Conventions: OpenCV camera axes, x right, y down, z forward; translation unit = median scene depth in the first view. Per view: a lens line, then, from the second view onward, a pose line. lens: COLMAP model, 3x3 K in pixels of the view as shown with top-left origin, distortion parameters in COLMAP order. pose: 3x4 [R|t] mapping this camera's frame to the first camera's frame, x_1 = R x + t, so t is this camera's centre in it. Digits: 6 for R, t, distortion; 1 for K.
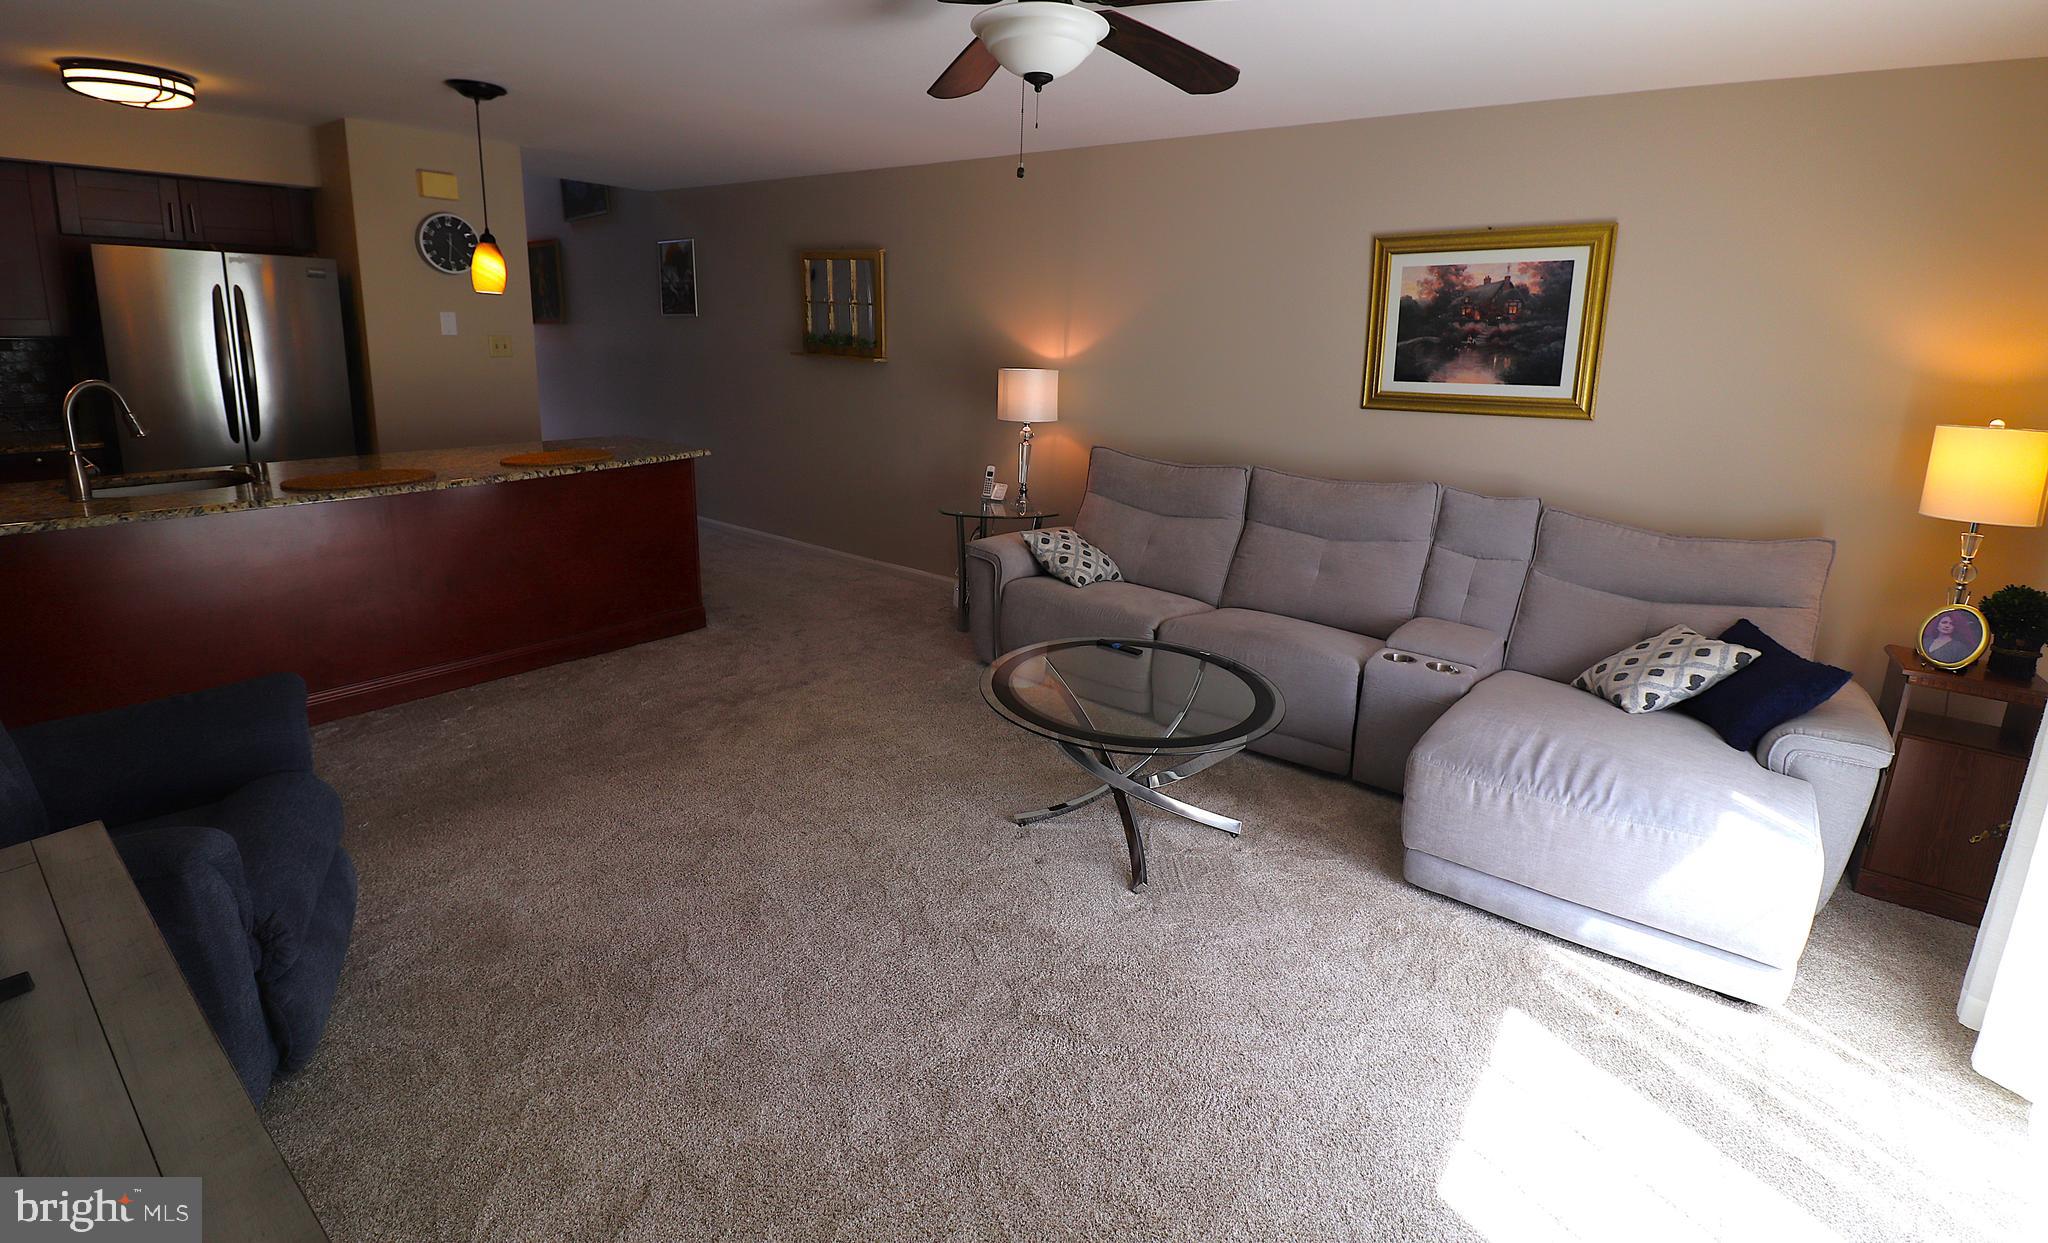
lens RADIAL K [[972.5, 0, 979.6], [0, 972.5, 561.7], [0, 0, 1]] dist [-0.016633, -0.000359]
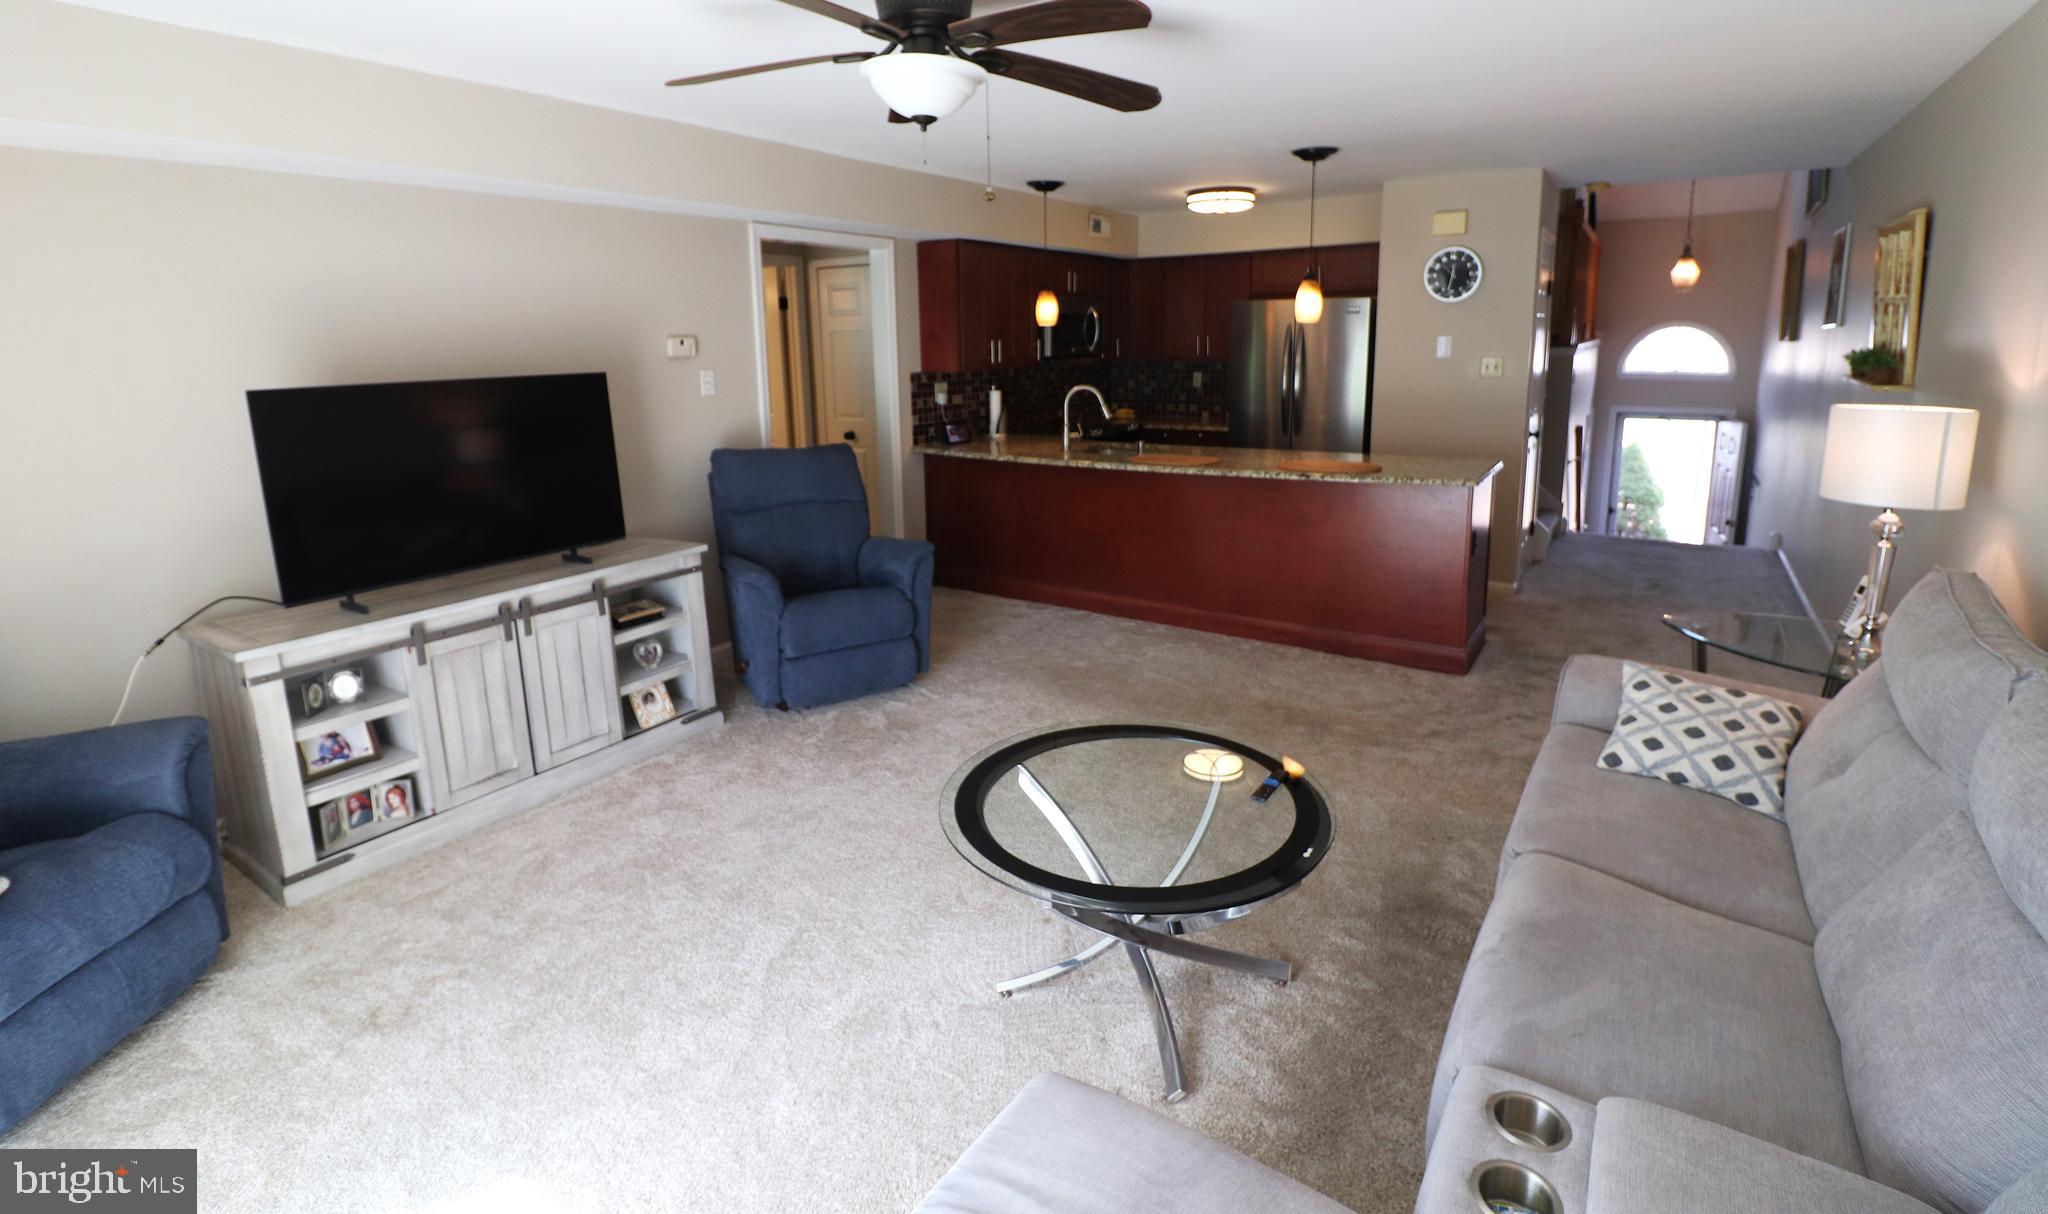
lens RADIAL K [[948.8, 0, 1019.5], [0, 948.8, 523.3], [0, 0, 1]] dist [-0.043340, -0.000124]
pose [[0.097263, 0.159402, -0.982411, 0.634408], [-0.212022, 0.967751, 0.136032, -0.123641], [0.972413, 0.195062, 0.127923, 0.565653]]
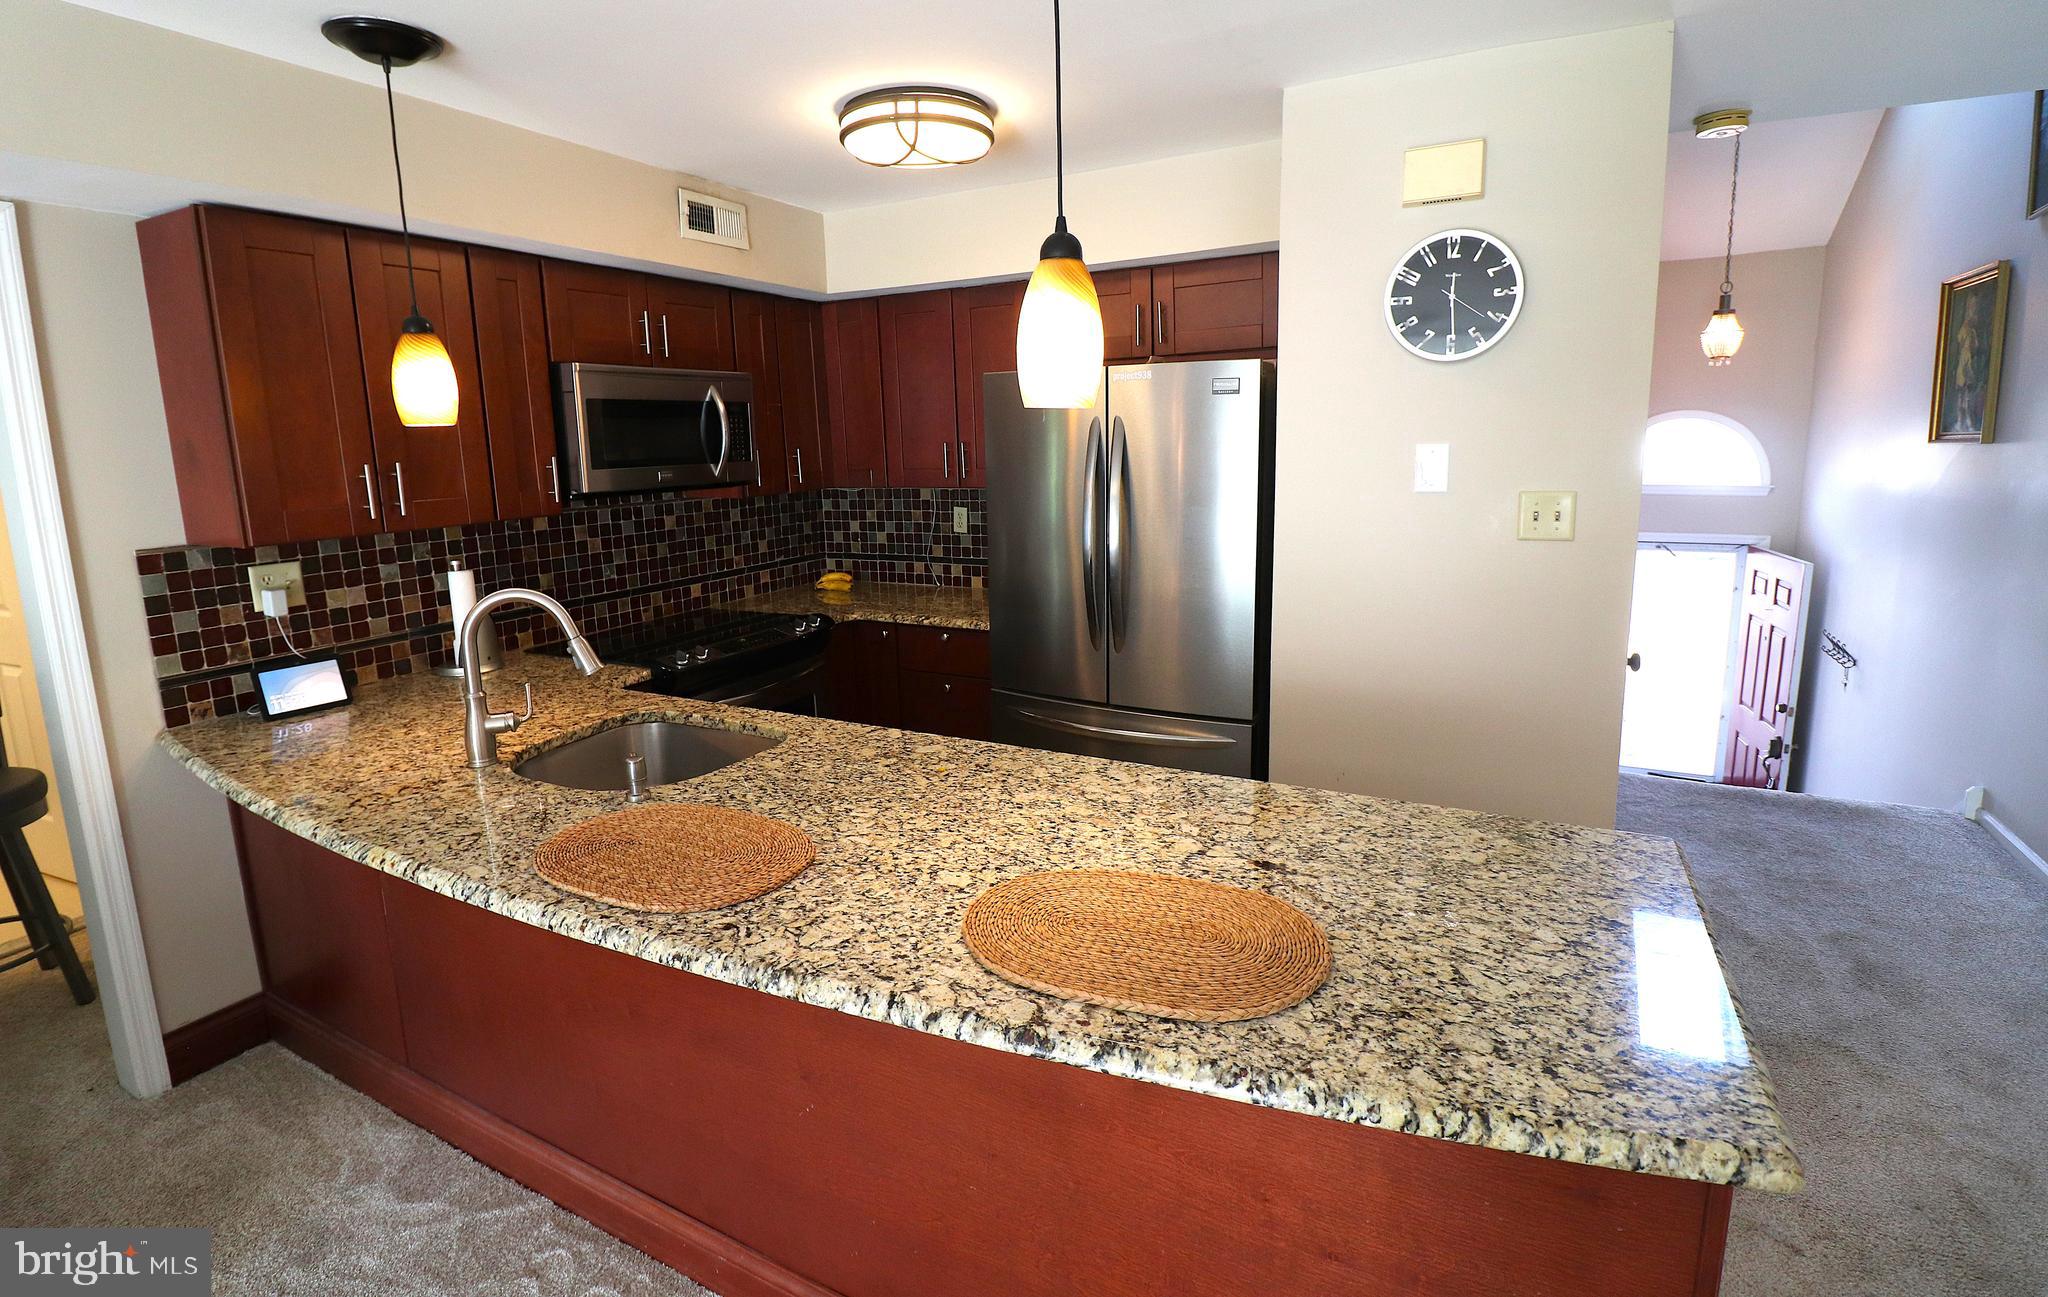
lens RADIAL K [[935.7, 0, 1028.5], [0, 935.7, 606.9], [0, 0, 1]] dist [-0.020046, -0.000365]
pose [[0.215953, 0.141732, -0.966062, -0.184553], [-0.198735, 0.975078, 0.098629, -0.242422], [0.955965, 0.170691, 0.238739, 0.933902]]
